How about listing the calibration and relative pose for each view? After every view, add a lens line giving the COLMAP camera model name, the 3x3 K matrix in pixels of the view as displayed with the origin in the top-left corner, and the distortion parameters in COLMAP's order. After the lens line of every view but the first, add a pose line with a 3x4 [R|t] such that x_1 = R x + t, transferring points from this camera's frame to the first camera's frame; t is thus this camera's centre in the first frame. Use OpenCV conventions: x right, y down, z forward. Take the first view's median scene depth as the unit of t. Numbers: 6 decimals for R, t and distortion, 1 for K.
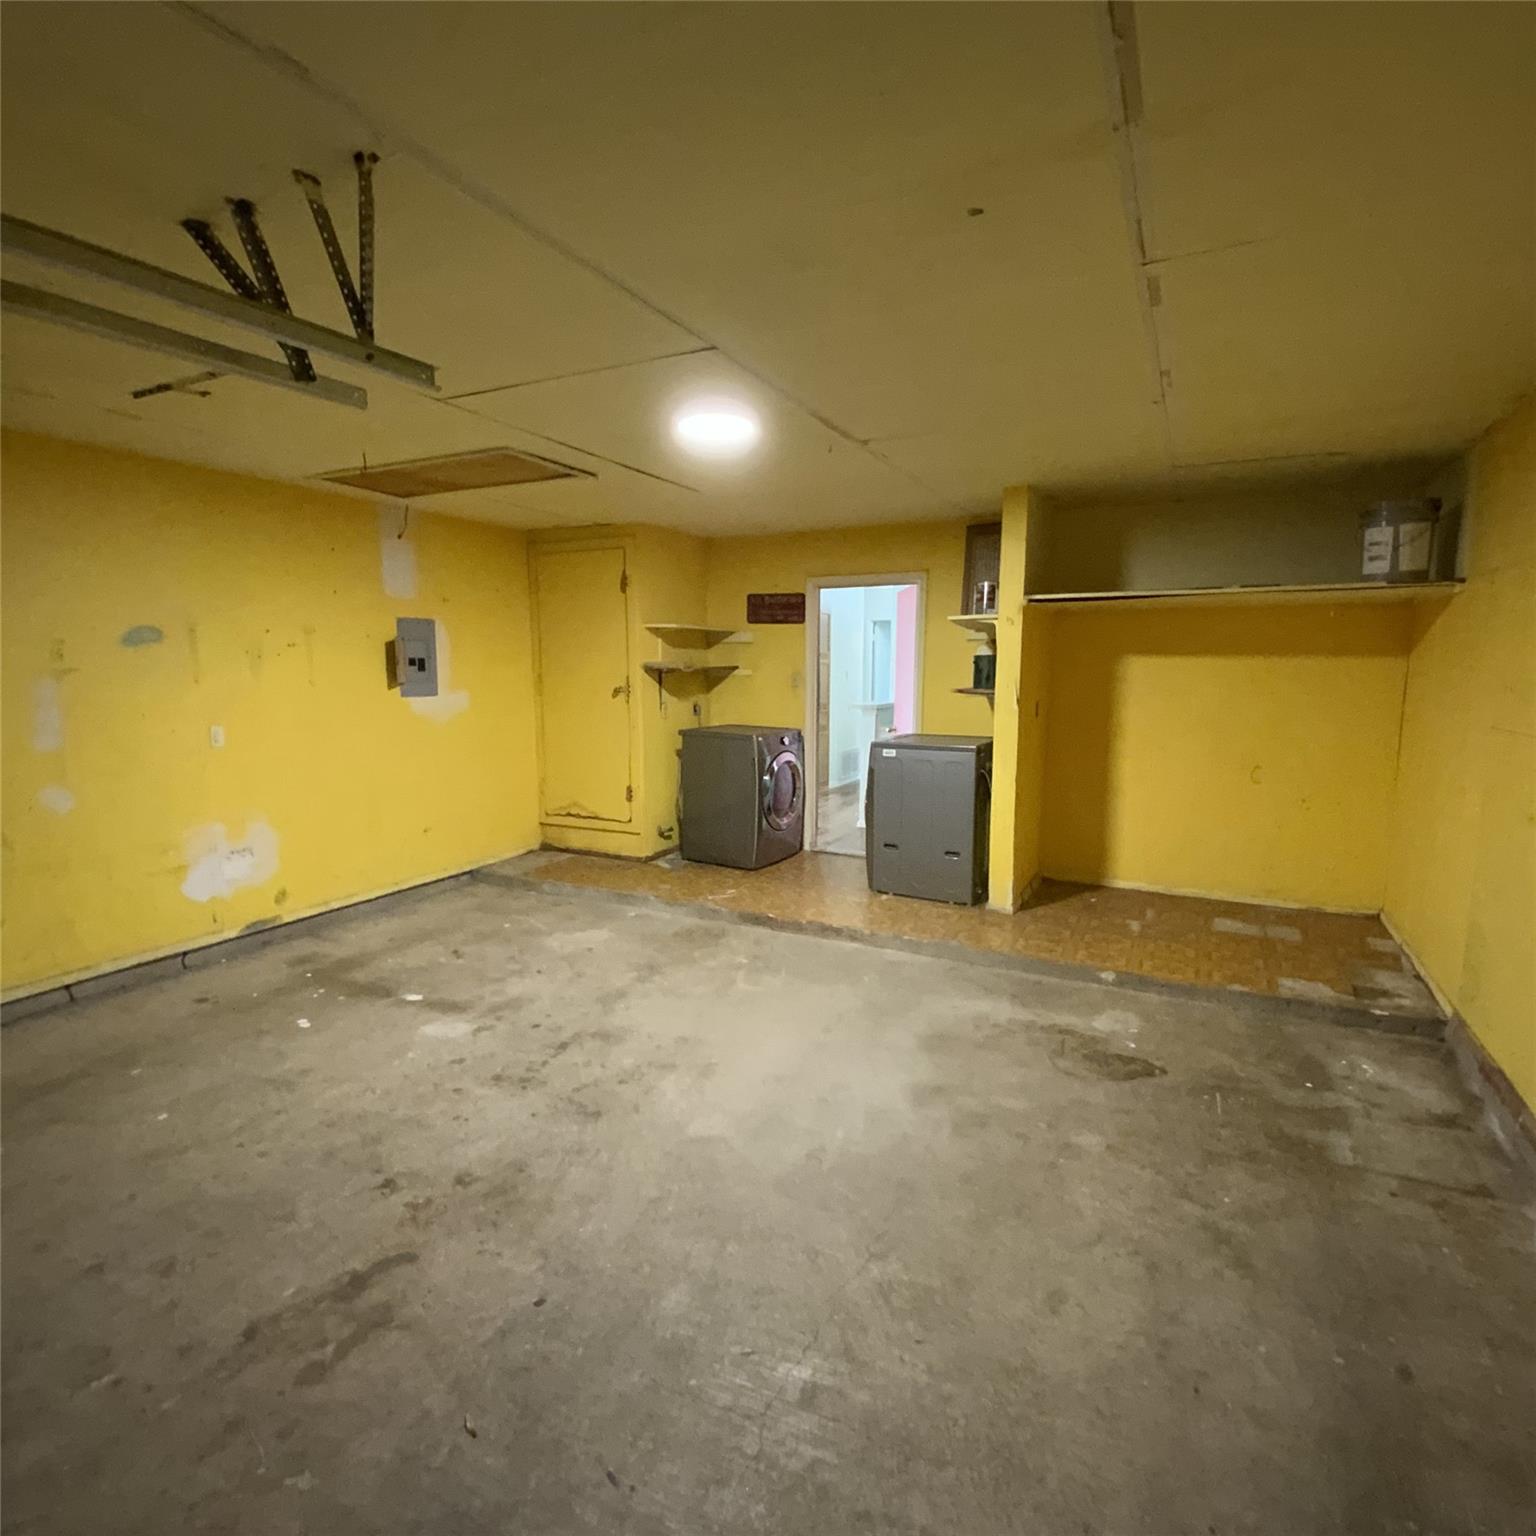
lens RADIAL K [[825.7, 0, 806.8], [0, 825.7, 794.4], [0, 0, 1]] dist [-0.004062, -0.000793]
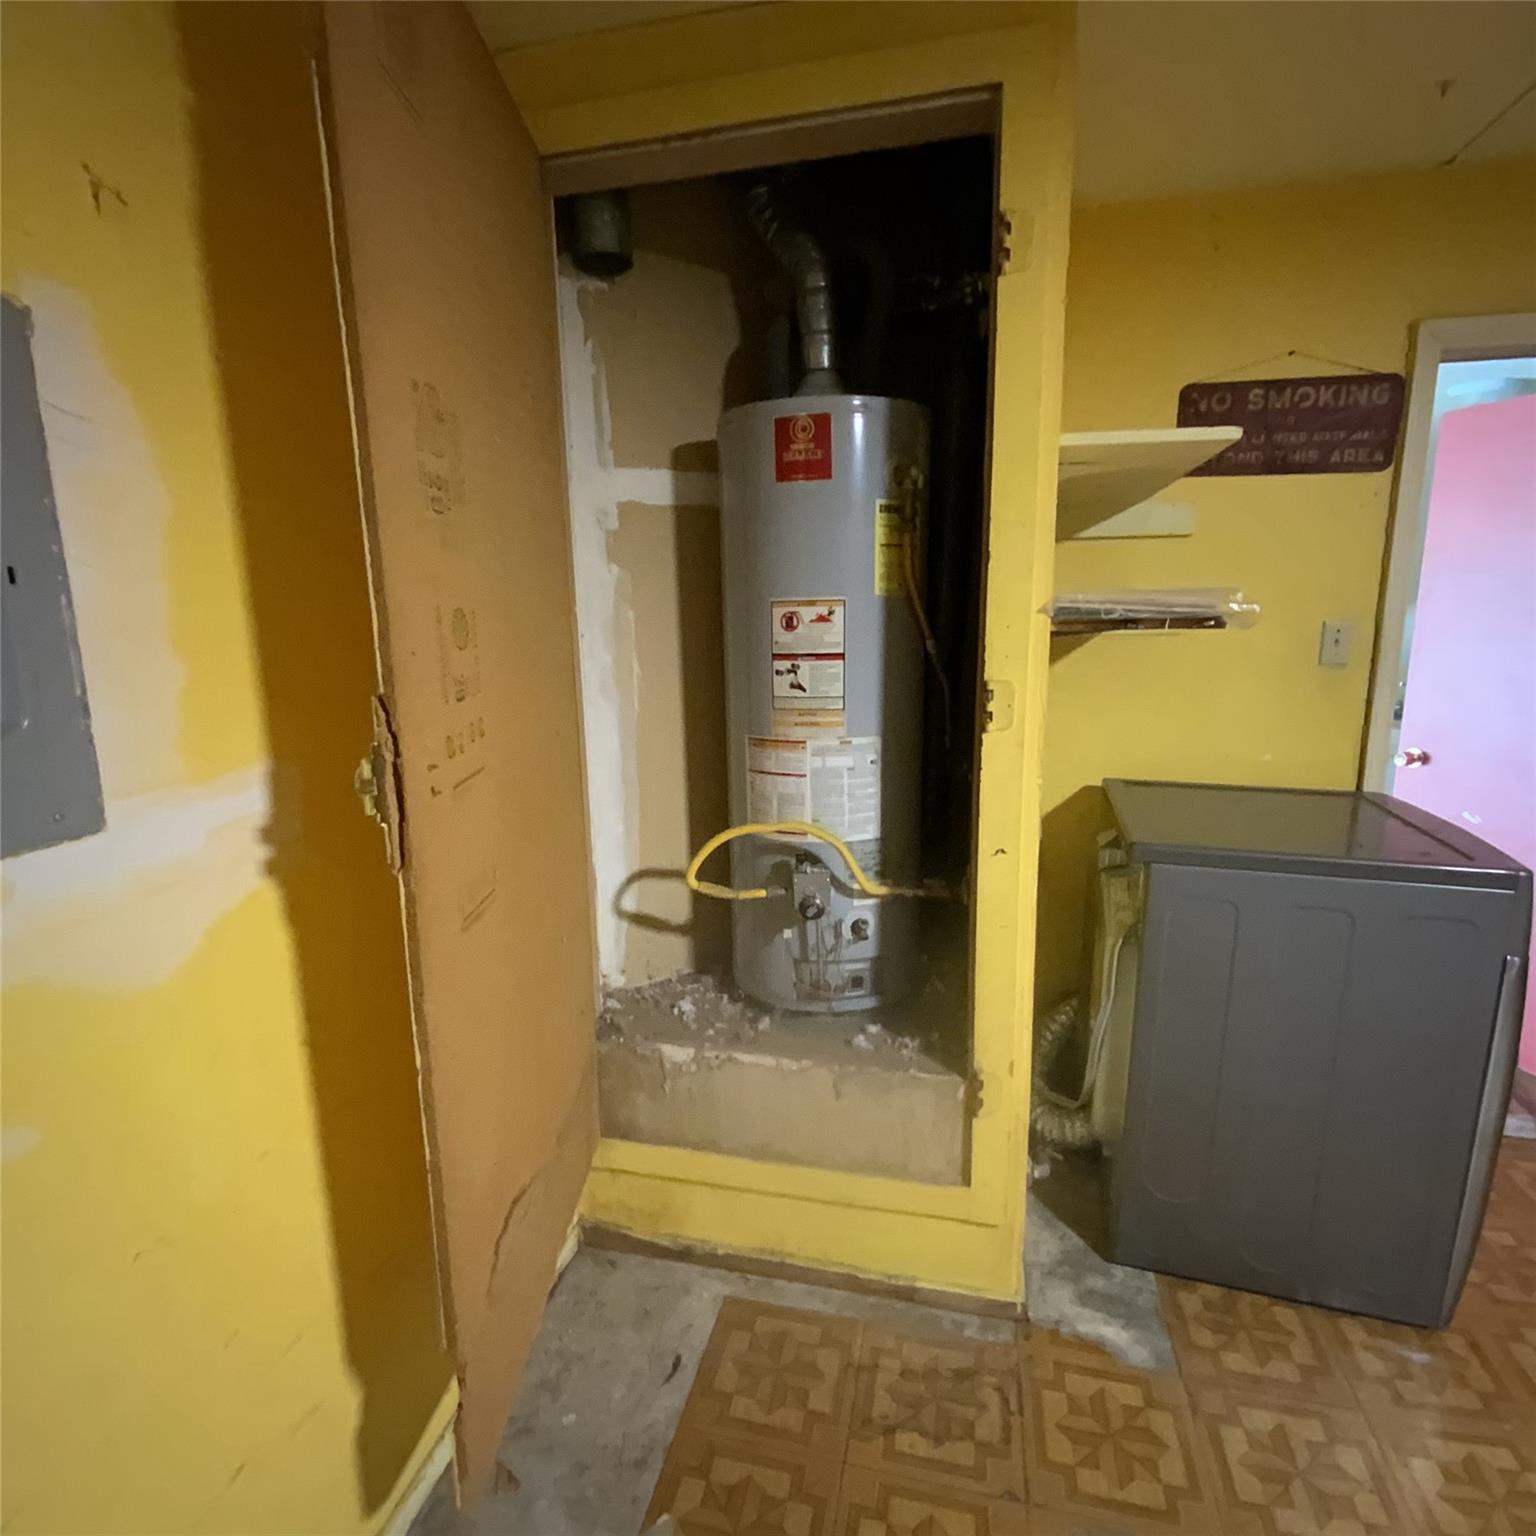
lens RADIAL K [[818.2, 0, 767.7], [0, 818.2, 773.2], [0, 0, 1]] dist [0.016578, -0.014532]
pose [[0.980926, -0.062043, 0.184215, -0.494625], [0.055443, 0.997629, 0.040773, -0.182436], [-0.186308, -0.029782, 0.982040, 1.153976]]
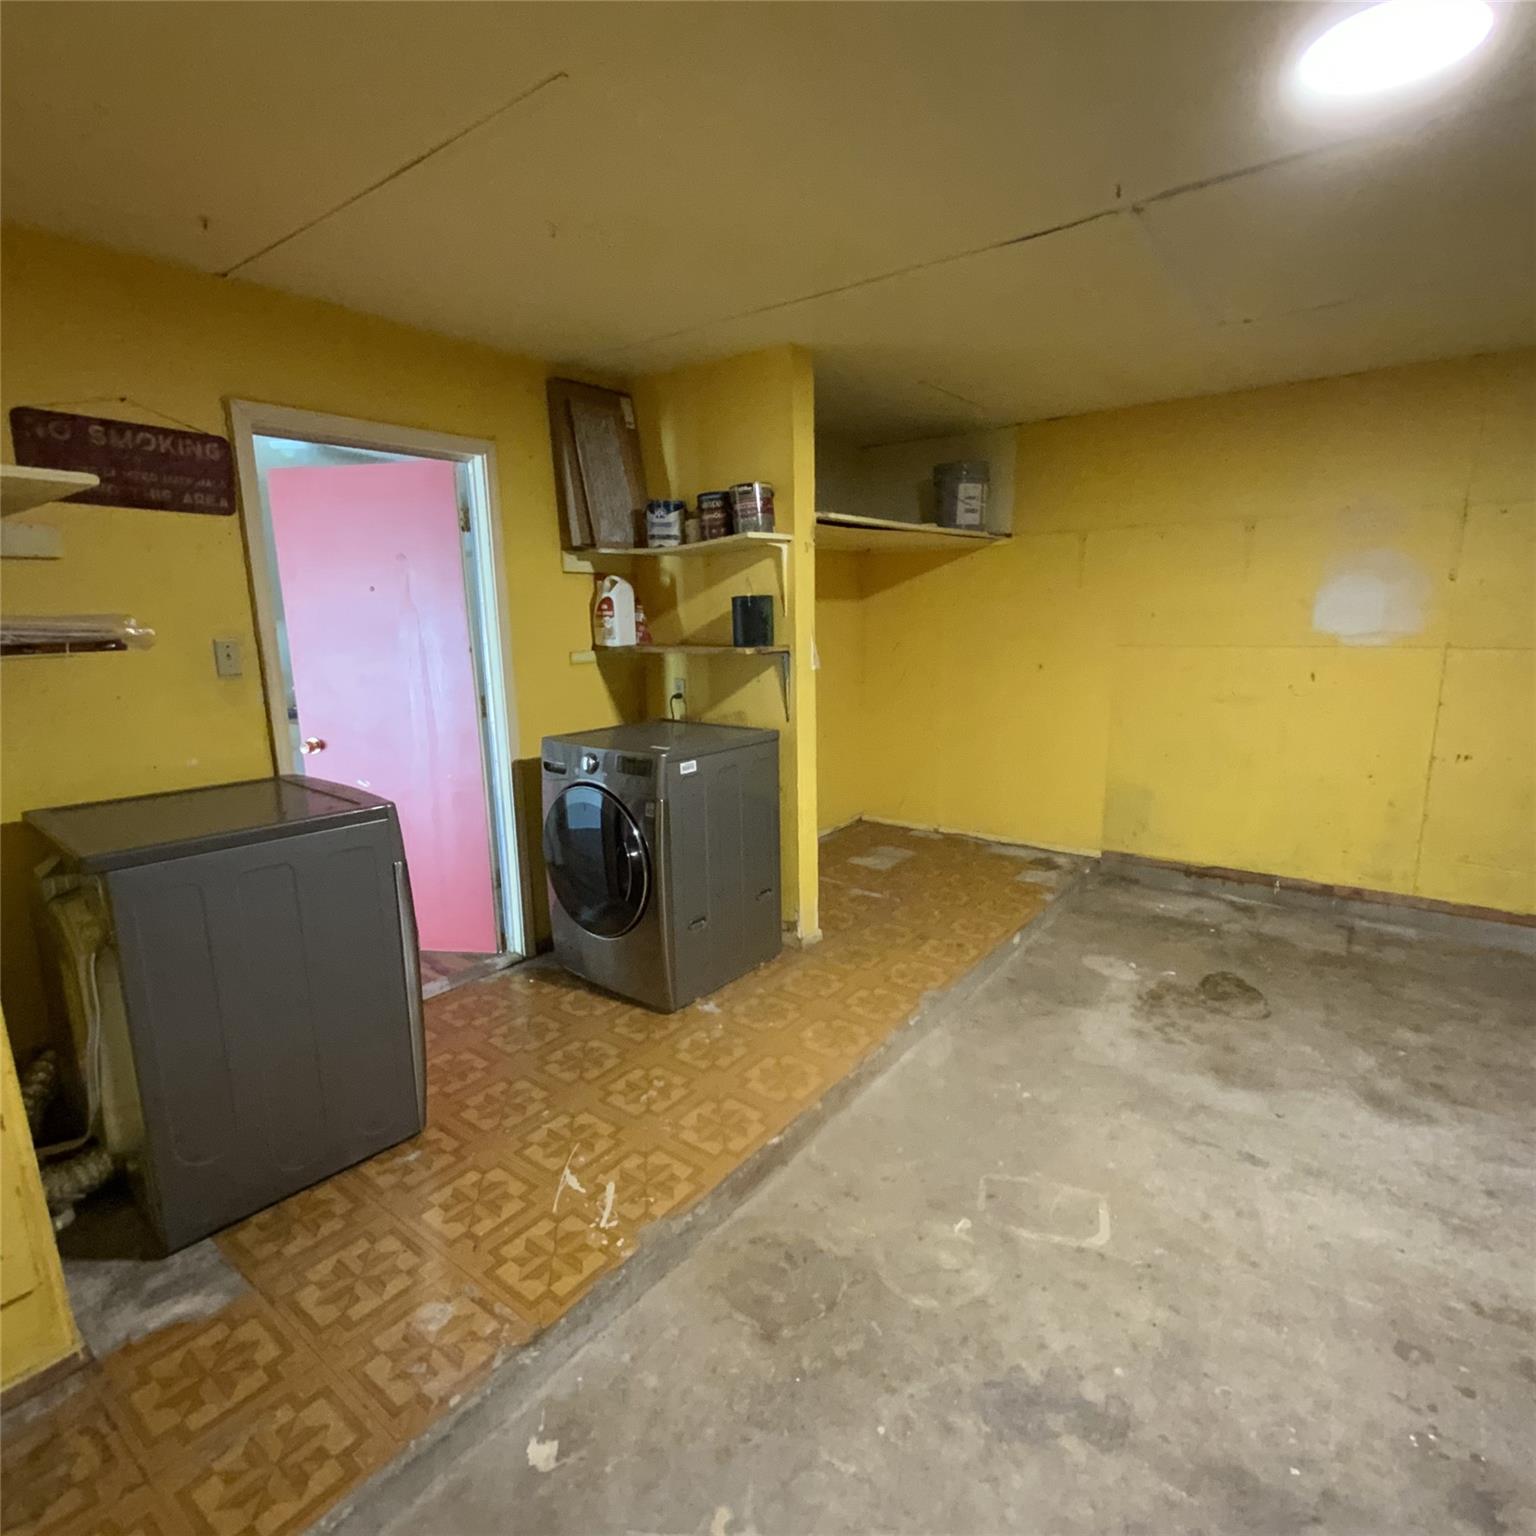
lens RADIAL K [[818.2, 0, 767.7], [0, 818.2, 773.2], [0, 0, 1]] dist [0.016578, -0.014532]
pose [[0.204045, -0.204255, 0.957416, -0.567655], [0.167902, 0.970802, 0.171327, -0.176853], [-0.964456, 0.125794, 0.232382, 1.076170]]
